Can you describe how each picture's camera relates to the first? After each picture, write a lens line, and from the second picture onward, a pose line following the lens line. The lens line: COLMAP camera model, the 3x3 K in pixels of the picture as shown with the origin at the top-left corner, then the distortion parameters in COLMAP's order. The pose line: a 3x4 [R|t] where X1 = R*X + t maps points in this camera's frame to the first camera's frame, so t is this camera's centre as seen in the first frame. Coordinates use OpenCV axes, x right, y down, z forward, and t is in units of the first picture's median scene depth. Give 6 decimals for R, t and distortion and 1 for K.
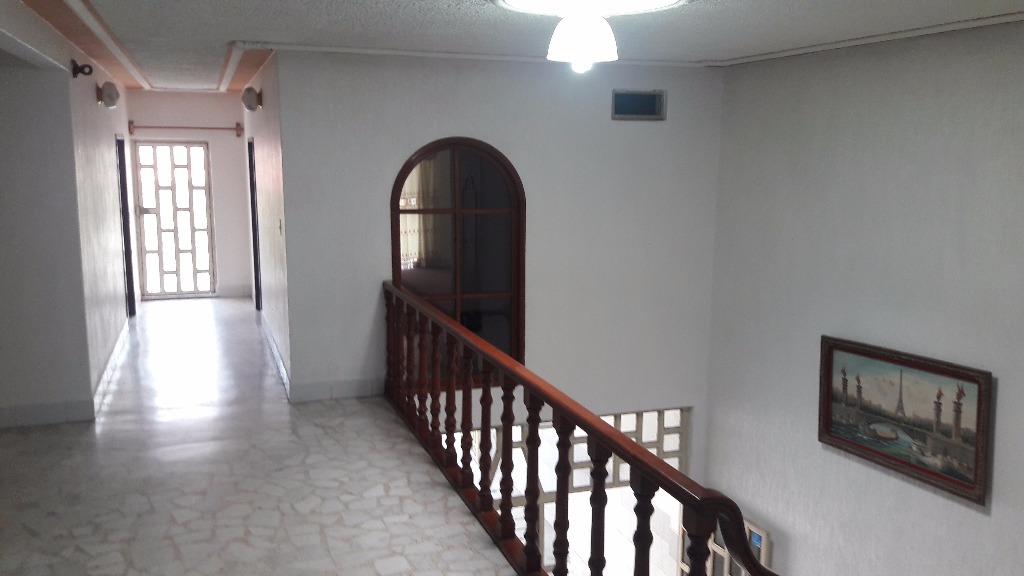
lens RADIAL K [[856.4, 0, 512.0], [0, 856.4, 288.0], [0, 0, 1]] dist [0.107720, -0.117782]
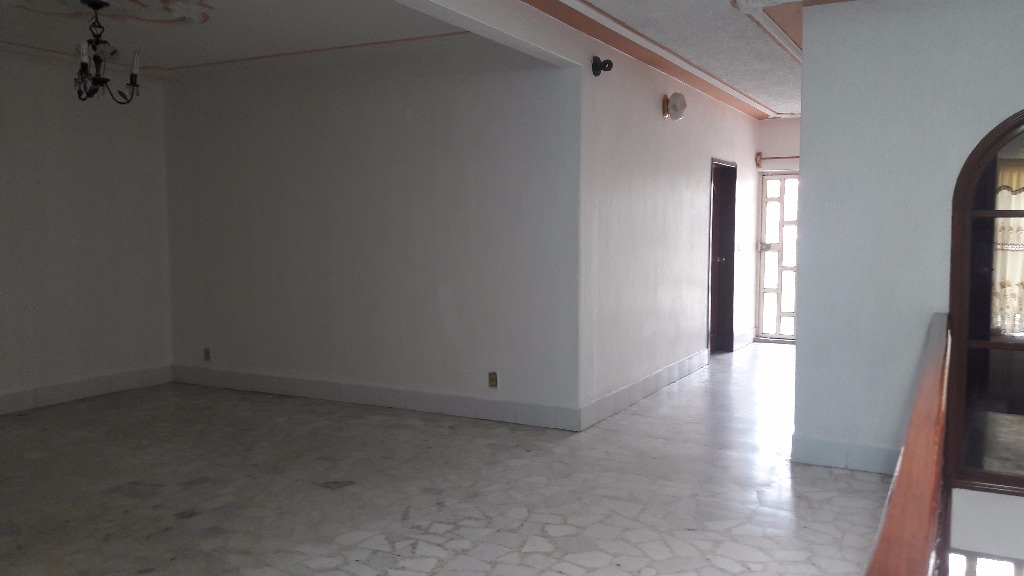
lens RADIAL K [[856.4, 0, 512.0], [0, 856.4, 288.0], [0, 0, 1]] dist [0.107720, -0.117782]
pose [[0.685539, 0.053956, -0.726034, 0.160949], [-0.113909, 0.992917, -0.033765, 0.042152], [0.719070, 0.105849, 0.686829, 0.336761]]
